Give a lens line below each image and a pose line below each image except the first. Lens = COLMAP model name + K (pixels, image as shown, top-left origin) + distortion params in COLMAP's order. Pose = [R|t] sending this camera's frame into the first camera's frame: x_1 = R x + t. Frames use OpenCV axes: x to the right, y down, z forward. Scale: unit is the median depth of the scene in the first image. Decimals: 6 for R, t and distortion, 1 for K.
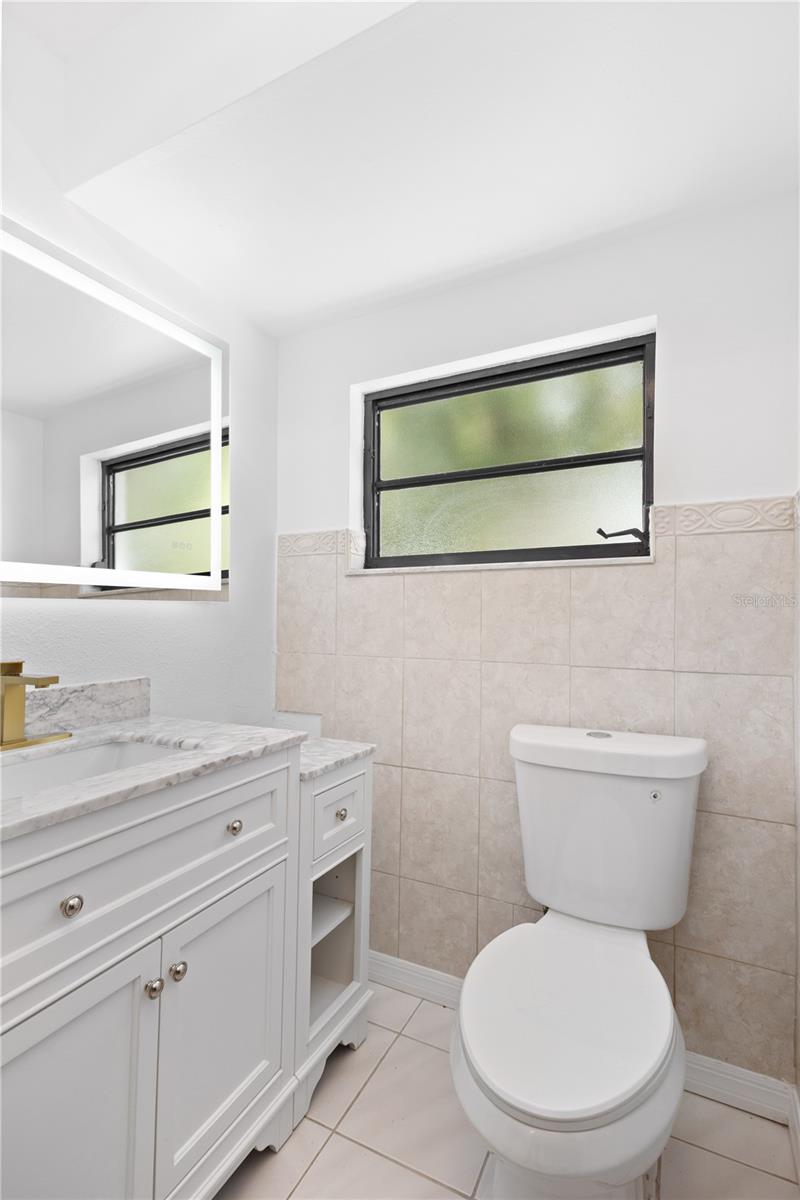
lens RADIAL K [[554.8, 0, 403.5], [0, 554.8, 617.6], [0, 0, 1]] dist [0.011227, -0.003044]
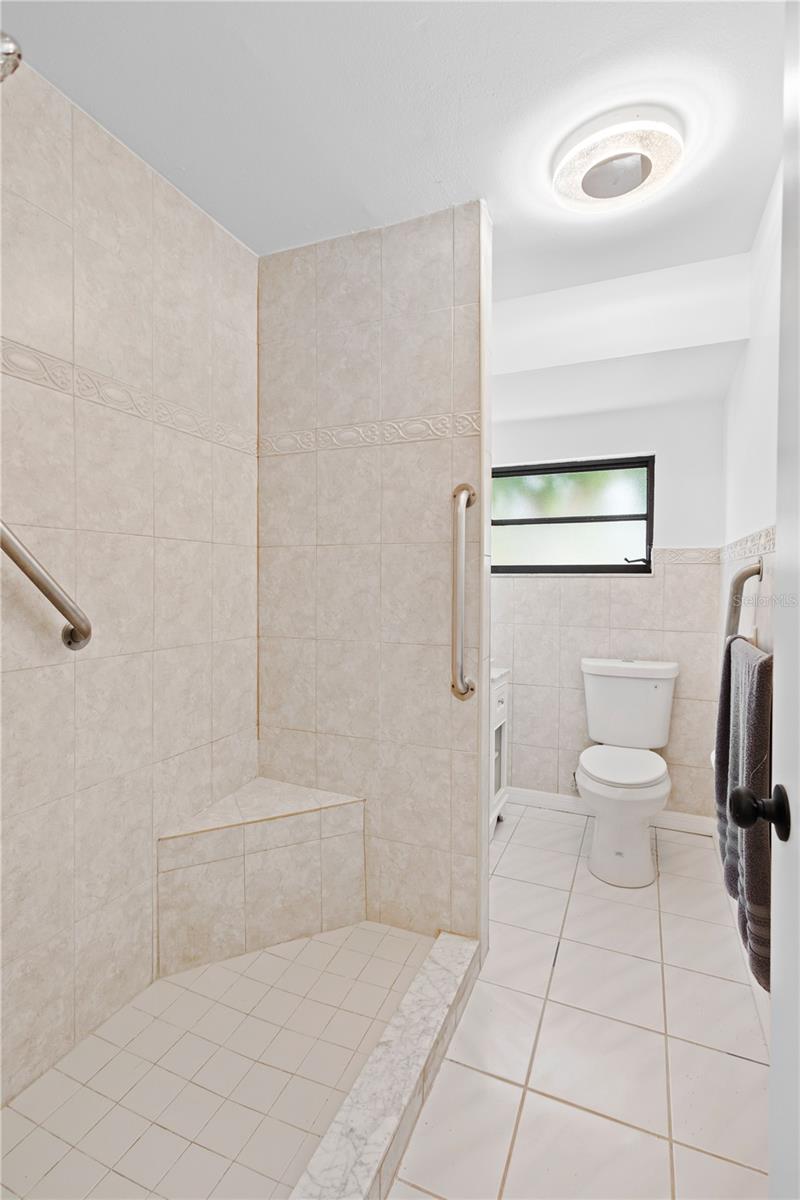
lens RADIAL K [[554.8, 0, 405.7], [0, 554.8, 595.3], [0, 0, 1]] dist [0.011227, -0.003044]
pose [[0.997908, 0.004717, 0.064477, -0.548302], [-0.006080, 0.999762, 0.020955, -0.065121], [-0.064363, -0.021303, 0.997699, -0.907368]]
